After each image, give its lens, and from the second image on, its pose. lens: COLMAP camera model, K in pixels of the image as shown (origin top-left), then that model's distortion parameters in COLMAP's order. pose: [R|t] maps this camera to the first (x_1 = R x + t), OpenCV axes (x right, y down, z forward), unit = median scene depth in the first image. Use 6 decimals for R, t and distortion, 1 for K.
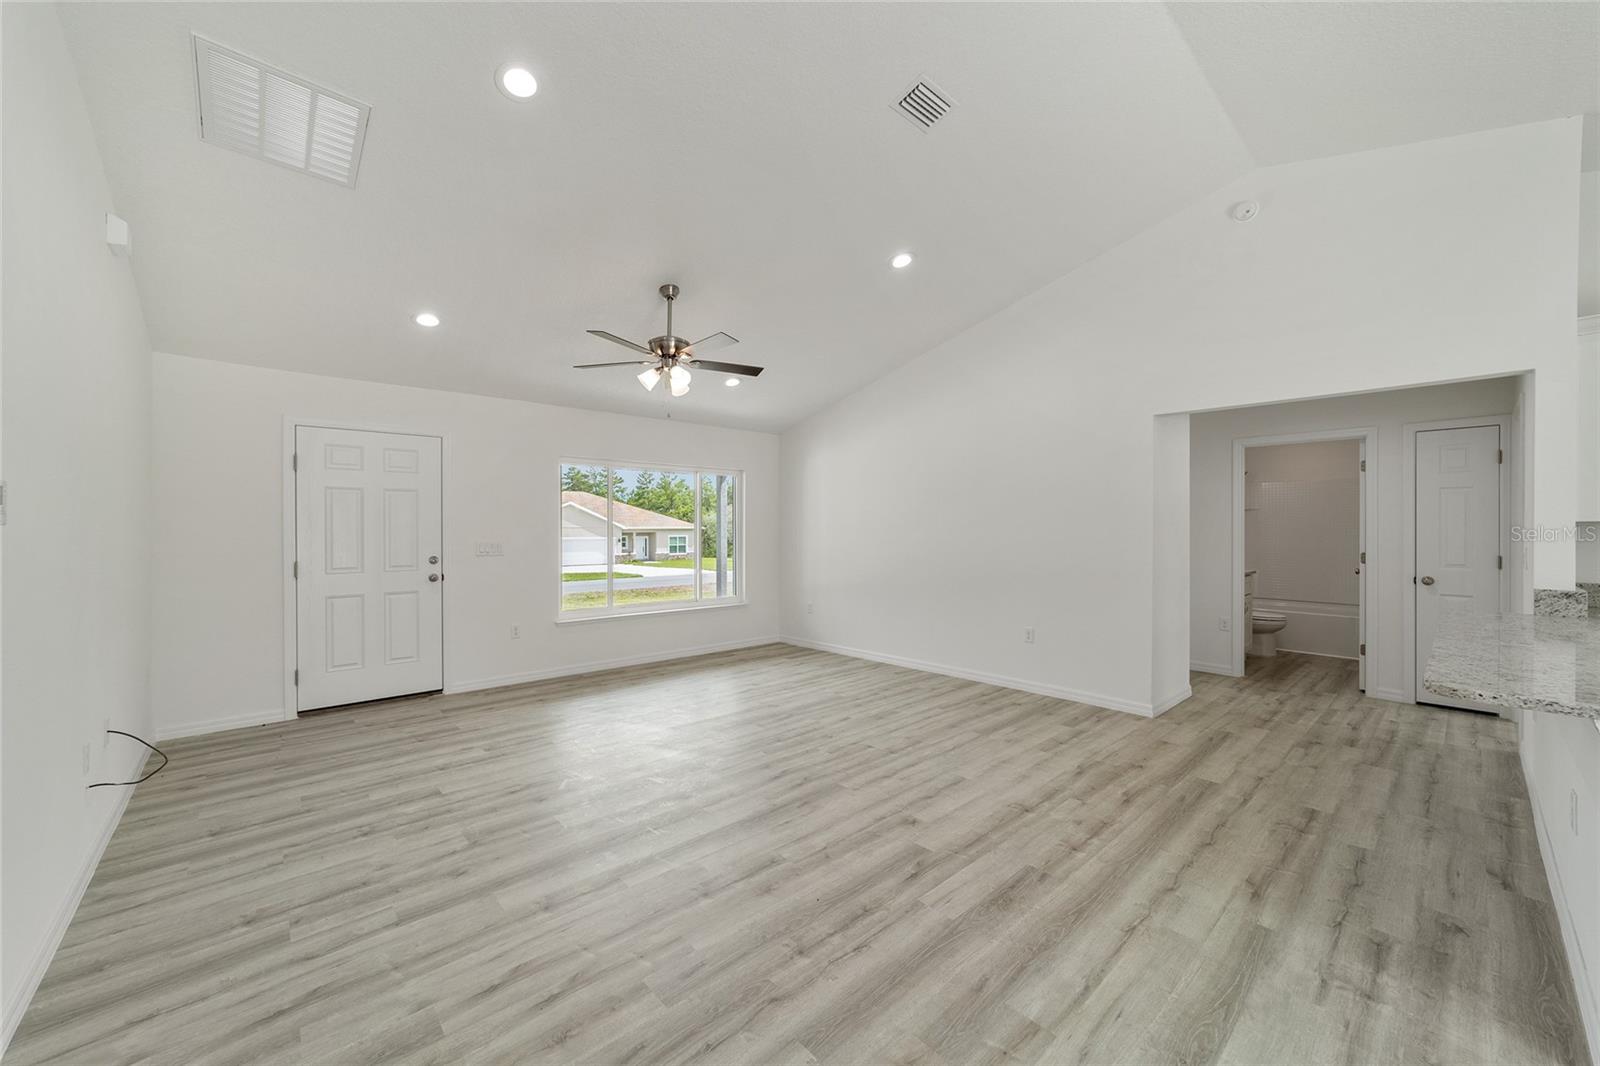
lens RADIAL K [[610.3, 0, 796.9], [0, 610.3, 530.0], [0, 0, 1]] dist [-0.016605, 0.008453]
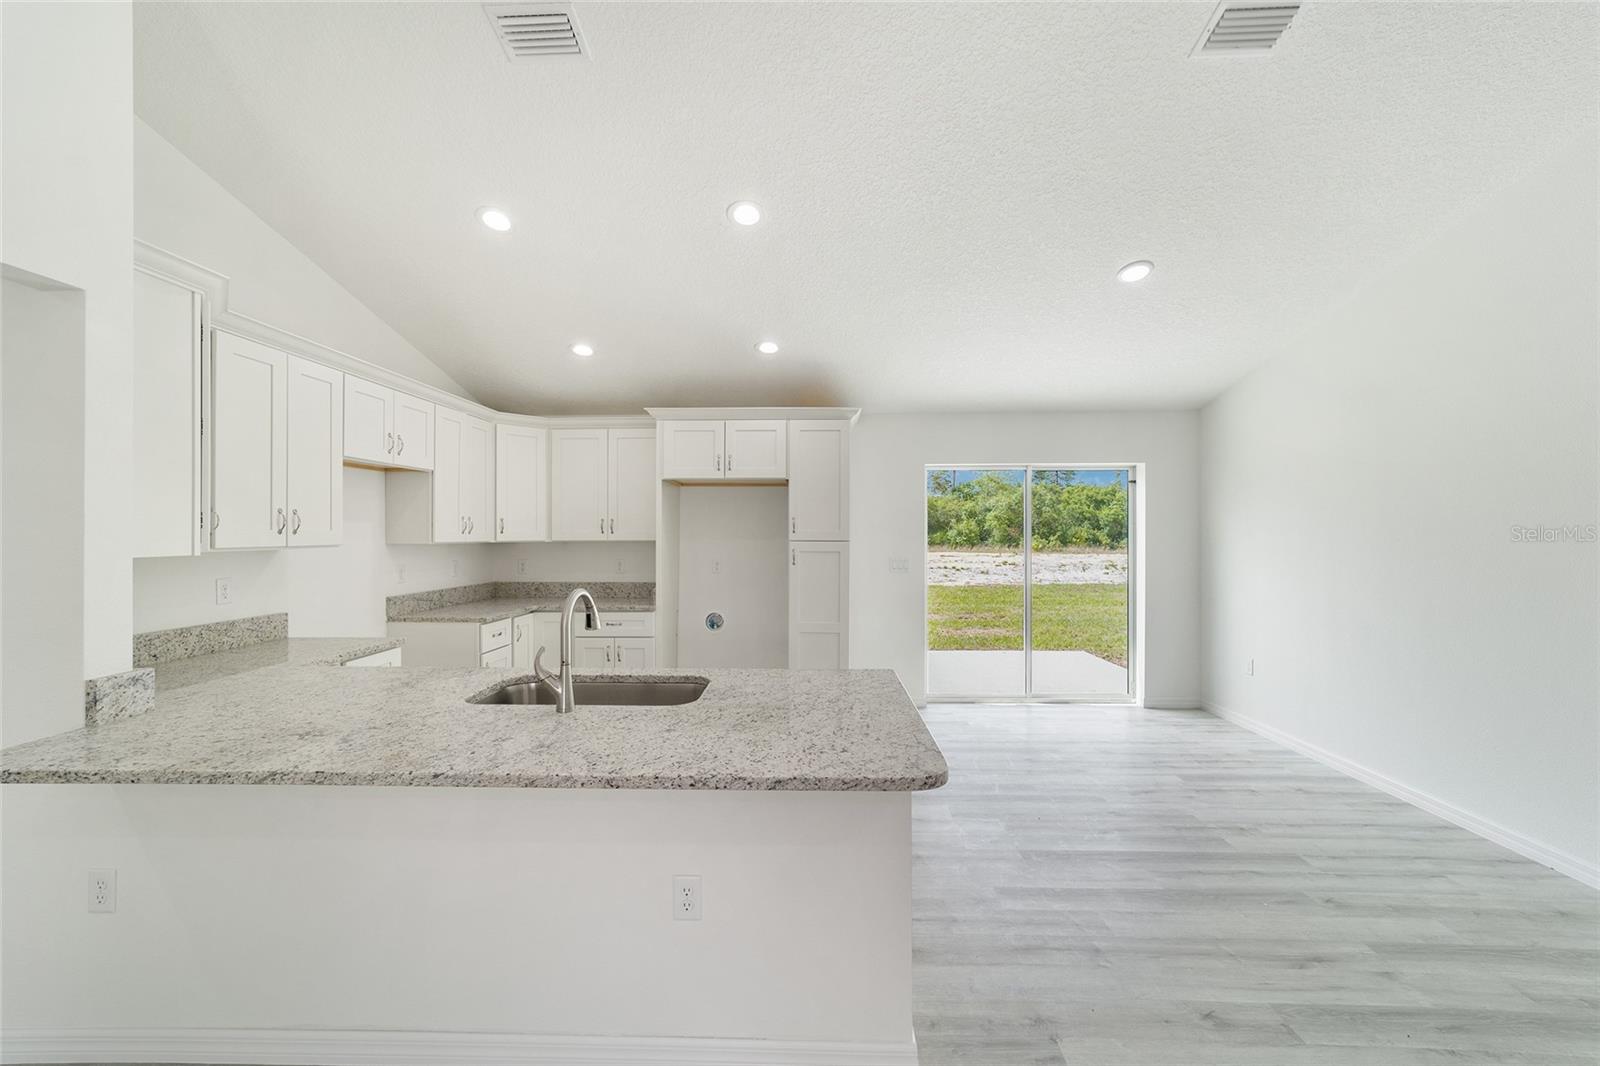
lens RADIAL K [[621.1, 0, 795.9], [0, 621.1, 531.7], [0, 0, 1]] dist [-0.001168, 0.000178]
pose [[-0.720569, 0.002546, 0.693378, 0.323824], [0.004788, 0.999988, 0.001303, -0.036376], [-0.693367, 0.004259, -0.720572, 0.912603]]
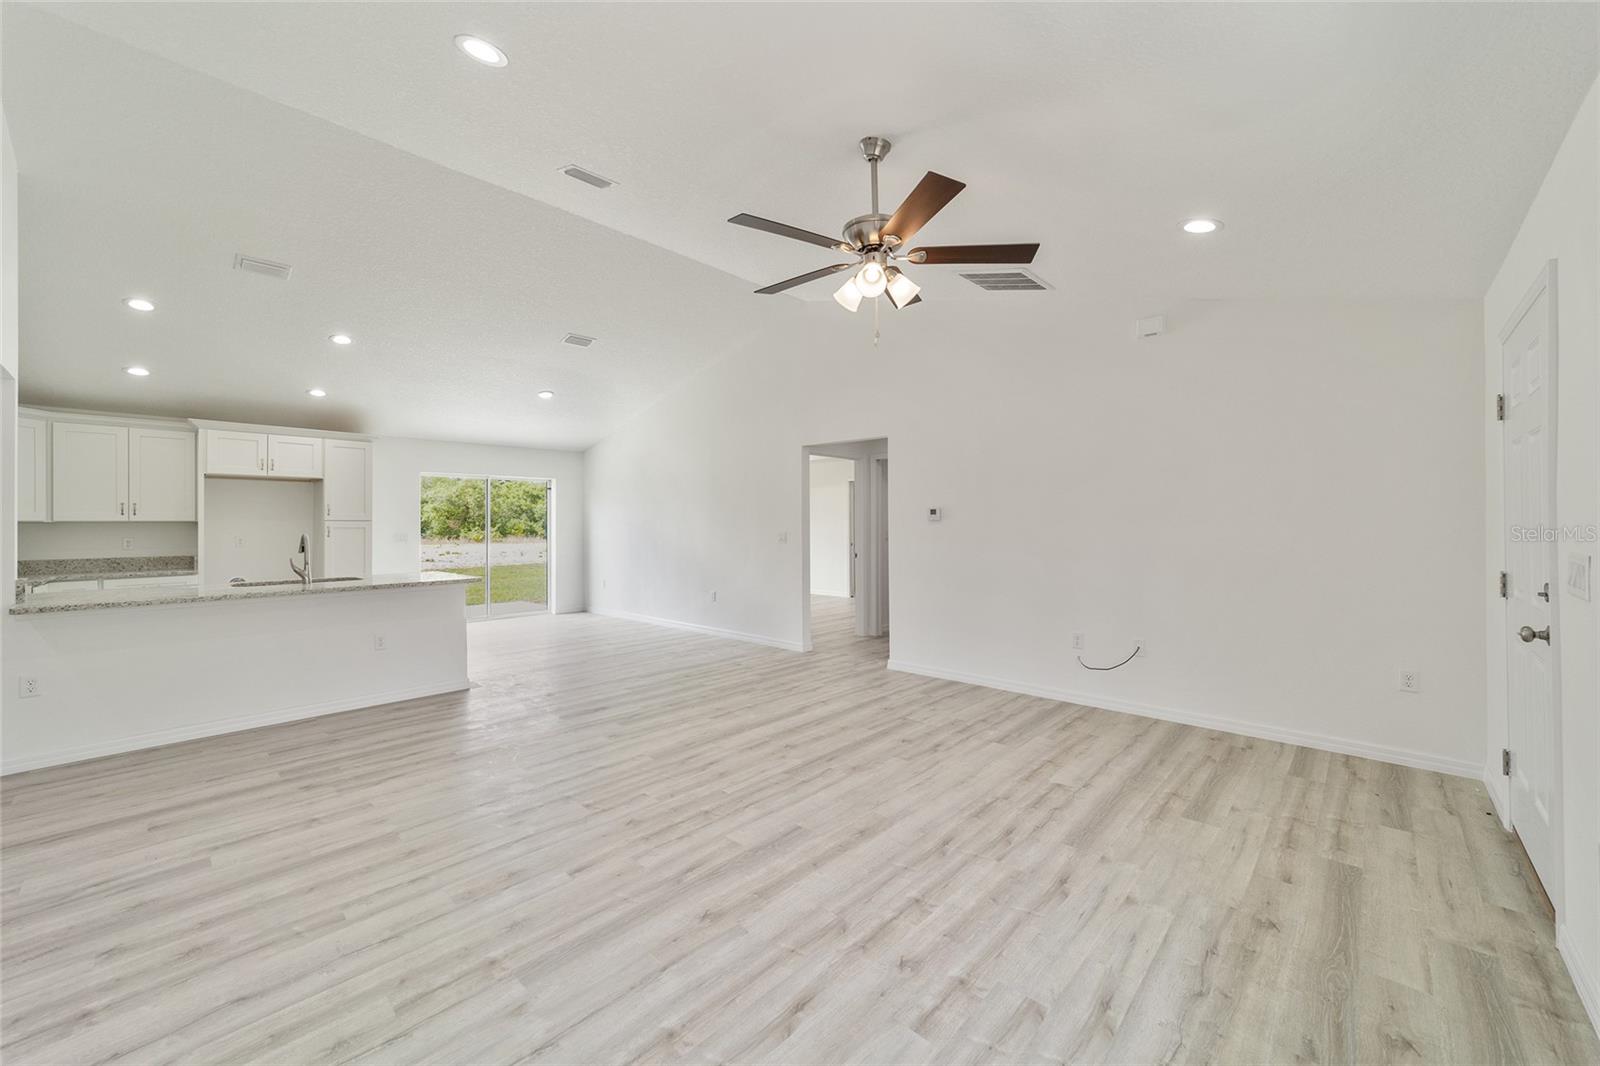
lens RADIAL K [[620.3, 0, 794.5], [0, 620.3, 519.2], [0, 0, 1]] dist [-0.016658, 0.007760]
pose [[-0.996499, 0.005068, -0.083447, -0.091382], [0.005414, 0.999978, -0.003924, -0.001627], [0.083426, -0.004362, -0.996504, 2.124327]]
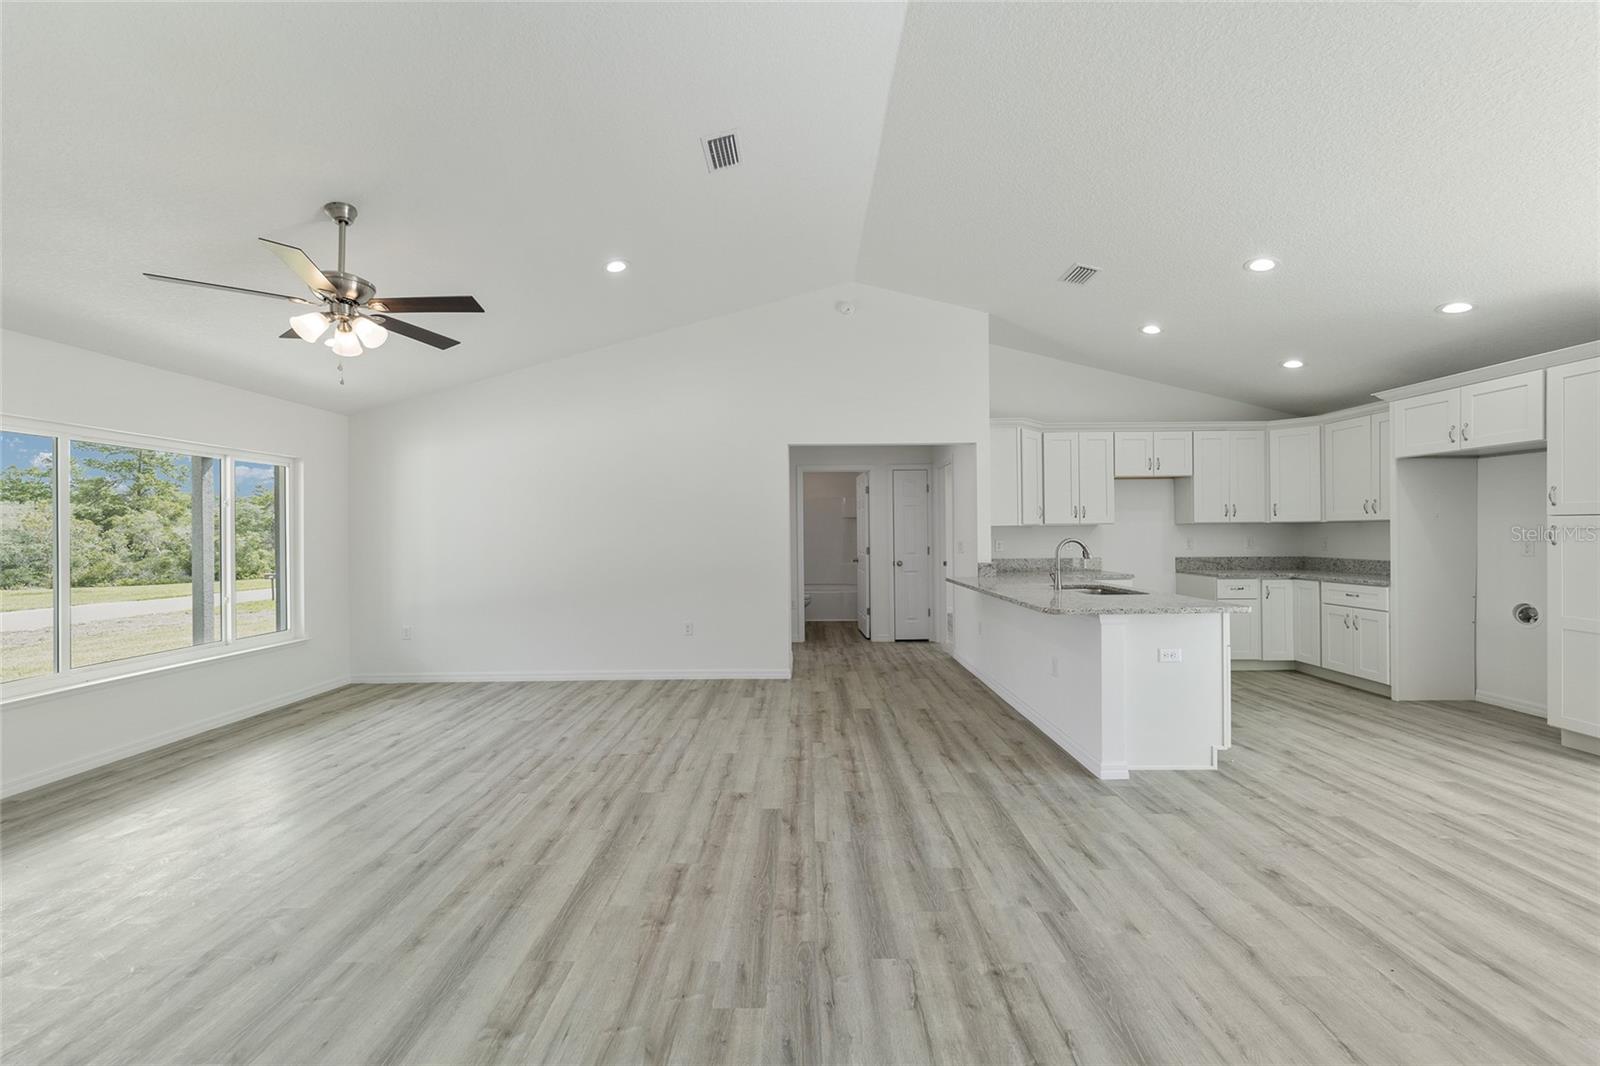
lens RADIAL K [[612.9, 0, 795.0], [0, 612.9, 529.2], [0, 0, 1]] dist [-0.017420, 0.007761]
pose [[0.678887, -0.003437, 0.734235, -0.489546], [0.013062, 0.999887, -0.007397, 0.002391], [-0.734127, 0.014612, 0.678855, 0.142794]]
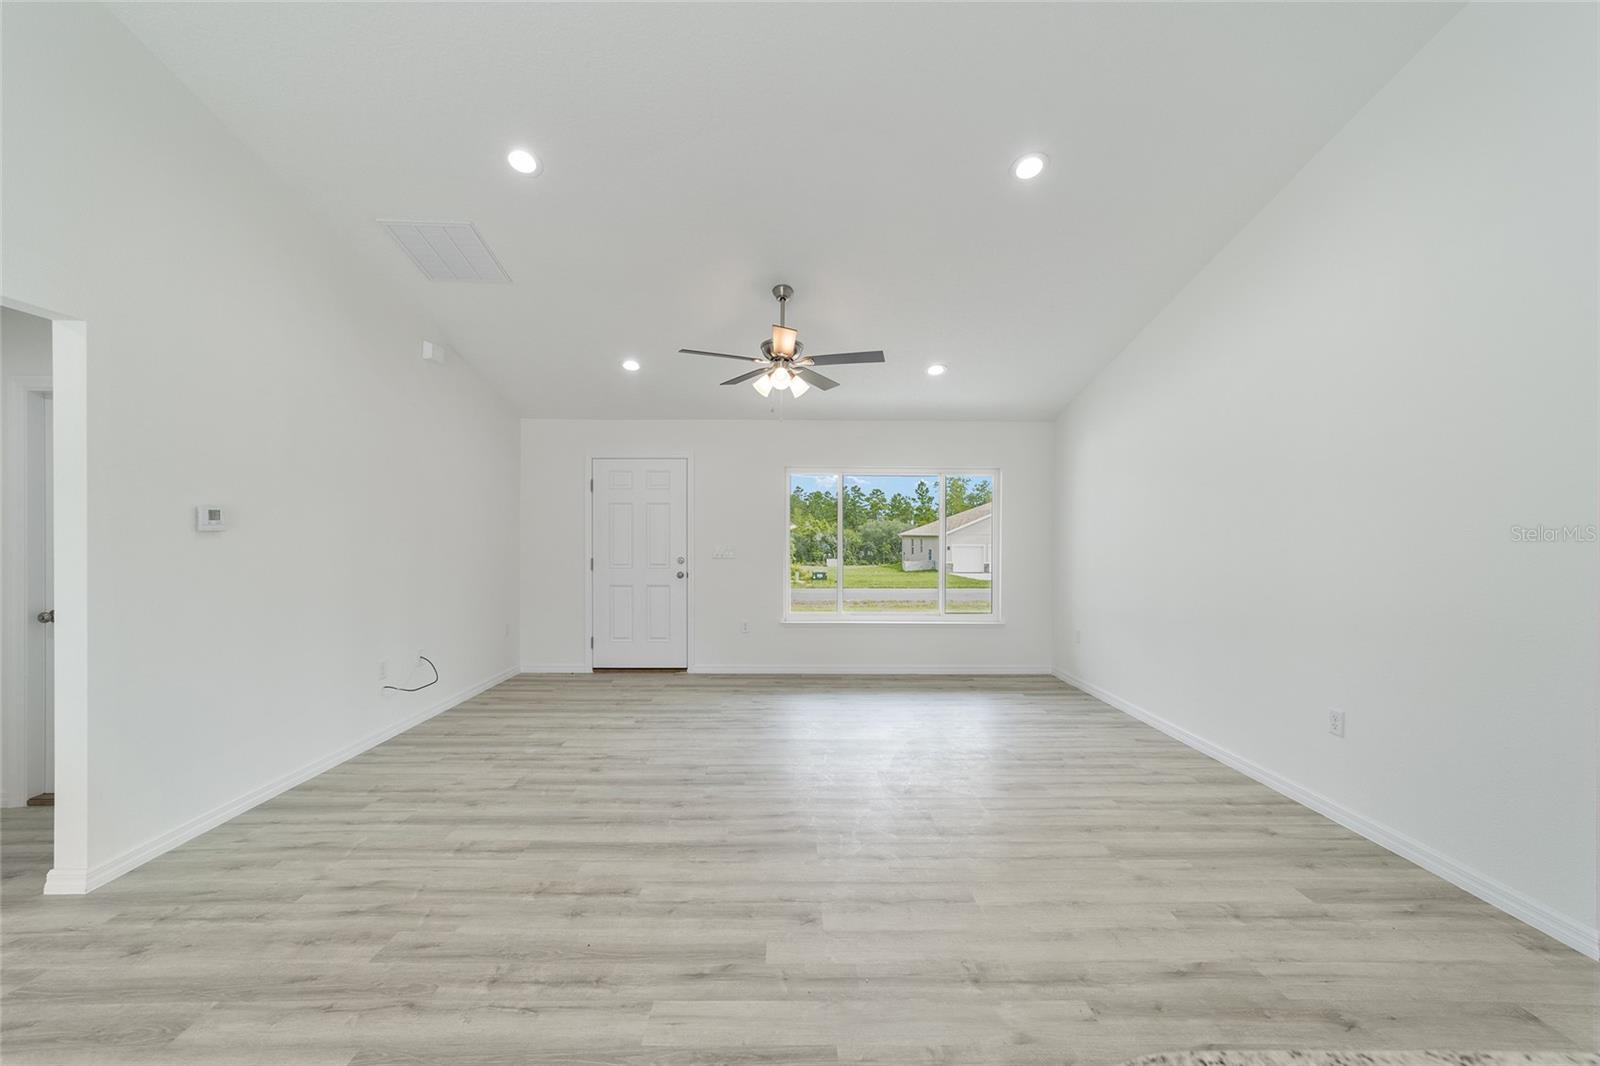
lens RADIAL K [[615.2, 0, 797.5], [0, 615.2, 528.8], [0, 0, 1]] dist [-0.018265, 0.008919]
pose [[0.750770, -0.002874, -0.660557, 0.600857], [-0.006364, 0.999913, -0.011583, -0.001111], [0.660533, 0.012900, 0.750686, 0.357148]]
